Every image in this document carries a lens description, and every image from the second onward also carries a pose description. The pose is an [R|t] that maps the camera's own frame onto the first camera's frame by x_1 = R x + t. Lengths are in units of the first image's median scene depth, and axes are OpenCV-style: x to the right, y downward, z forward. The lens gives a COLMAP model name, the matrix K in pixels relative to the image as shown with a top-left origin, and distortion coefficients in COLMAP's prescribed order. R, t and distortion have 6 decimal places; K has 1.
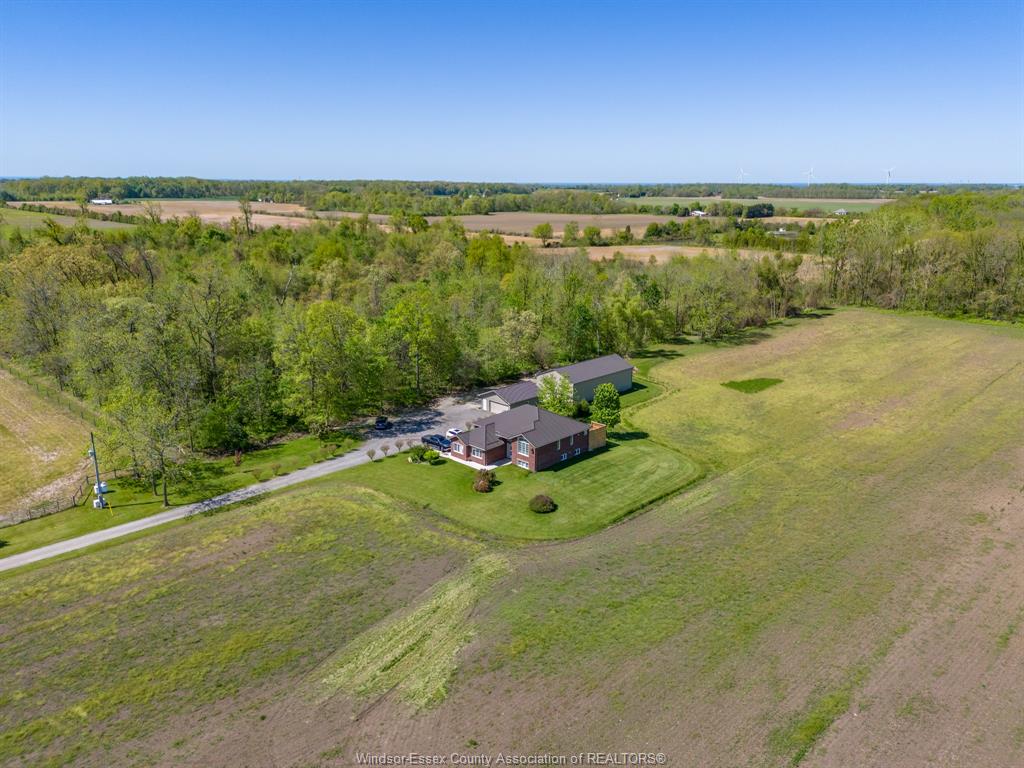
lens RADIAL K [[746.1, 0, 510.1], [0, 746.1, 388.3], [0, 0, 1]] dist [0.061827, -0.060424]
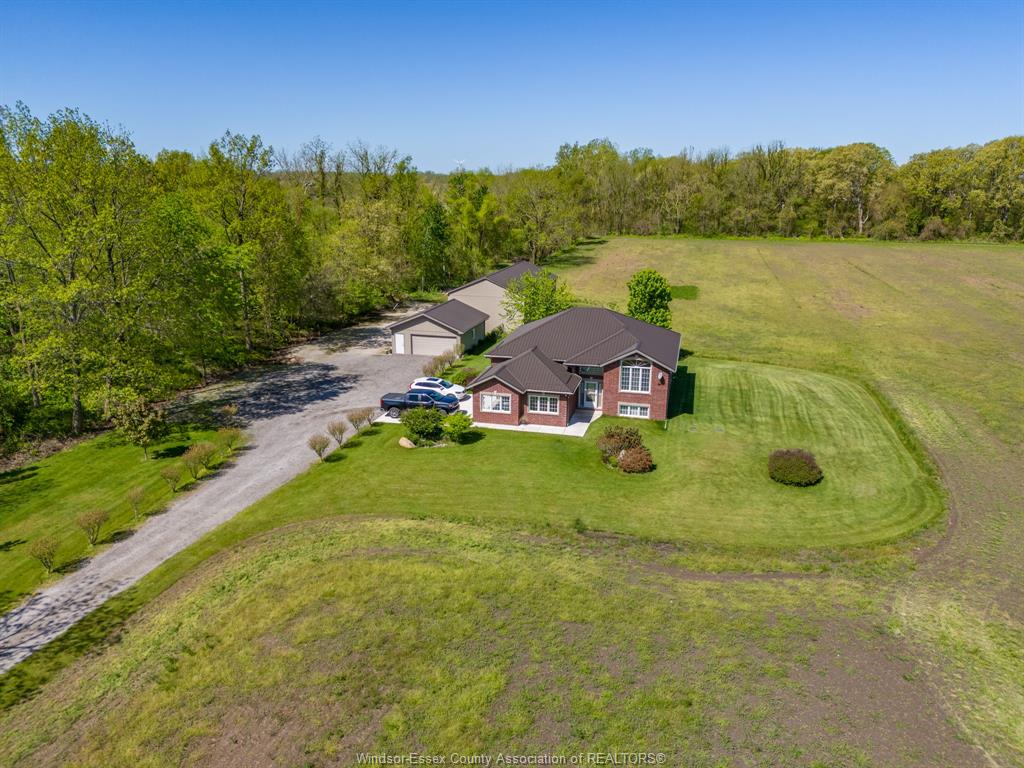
lens RADIAL K [[746.1, 0, 508.6], [0, 746.1, 382.2], [0, 0, 1]] dist [0.061827, -0.060424]
pose [[0.862086, -0.129360, 0.489973, -0.308139], [0.129640, 0.990994, 0.033540, 0.054306], [-0.489899, 0.034606, 0.871092, 0.597191]]
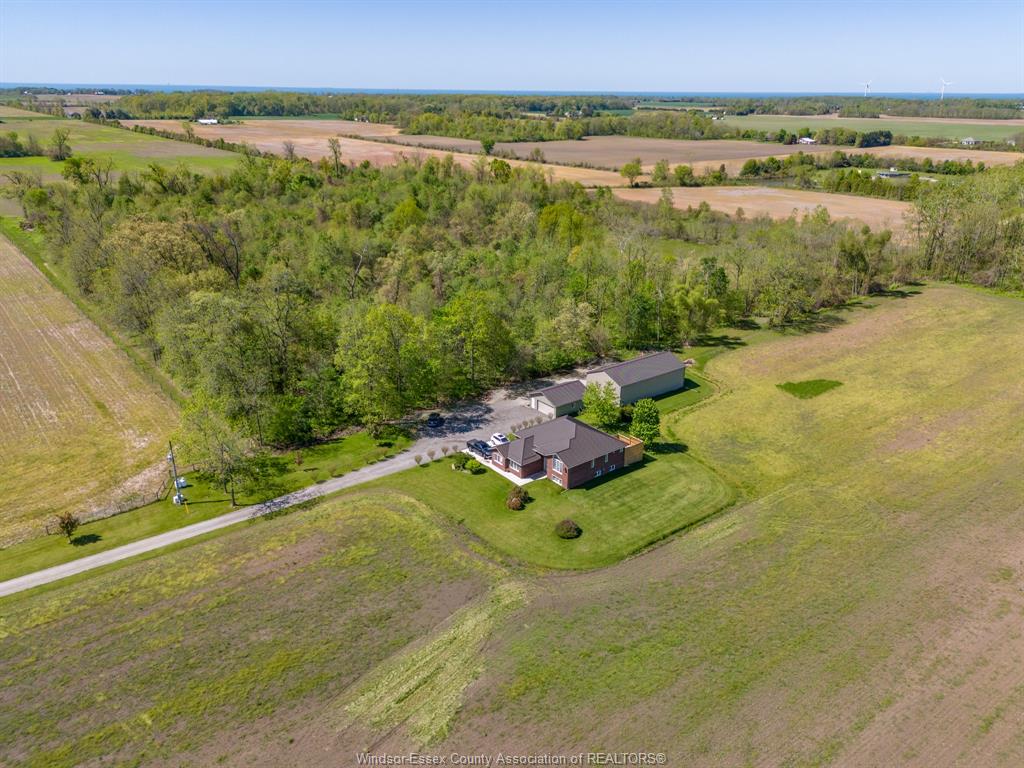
lens RADIAL K [[746.1, 0, 510.3], [0, 746.1, 387.0], [0, 0, 1]] dist [0.061827, -0.060424]
pose [[0.992014, 0.047548, -0.116824, 0.069073], [-0.034805, 0.993454, 0.108799, -0.142410], [0.121233, -0.103864, 0.987175, -0.035955]]
